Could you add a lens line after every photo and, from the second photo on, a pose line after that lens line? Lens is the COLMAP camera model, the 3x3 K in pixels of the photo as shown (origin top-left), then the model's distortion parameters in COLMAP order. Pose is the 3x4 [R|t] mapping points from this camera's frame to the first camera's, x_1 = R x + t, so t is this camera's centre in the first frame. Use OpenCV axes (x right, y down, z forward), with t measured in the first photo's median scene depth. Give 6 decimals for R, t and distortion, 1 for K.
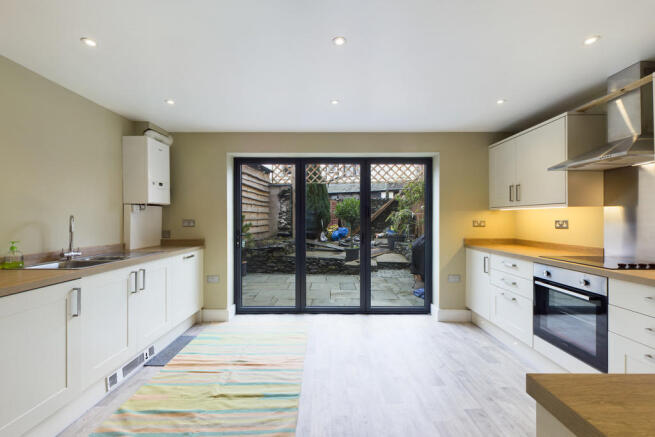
lens RADIAL K [[307.9, 0, 326.6], [0, 307.9, 217.6], [0, 0, 1]] dist [0.003737, 0.000232]
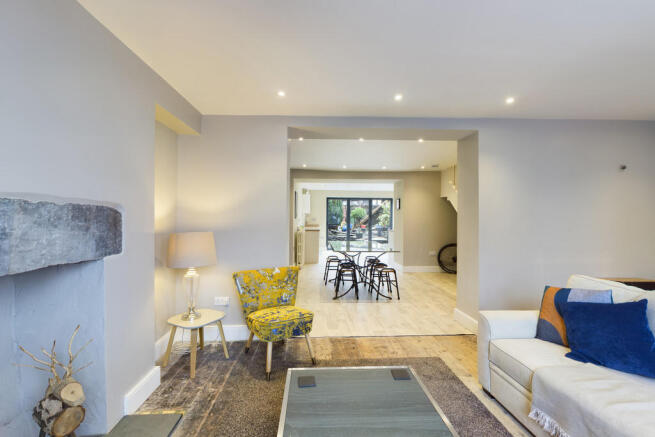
lens RADIAL K [[307.9, 0, 323.5], [0, 307.9, 219.3], [0, 0, 1]] dist [0.003737, 0.000232]
pose [[0.999599, 0.008362, 0.027036, -0.214494], [-0.008581, 0.999931, 0.007996, -0.003706], [-0.026968, -0.008224, 0.999602, -1.029983]]
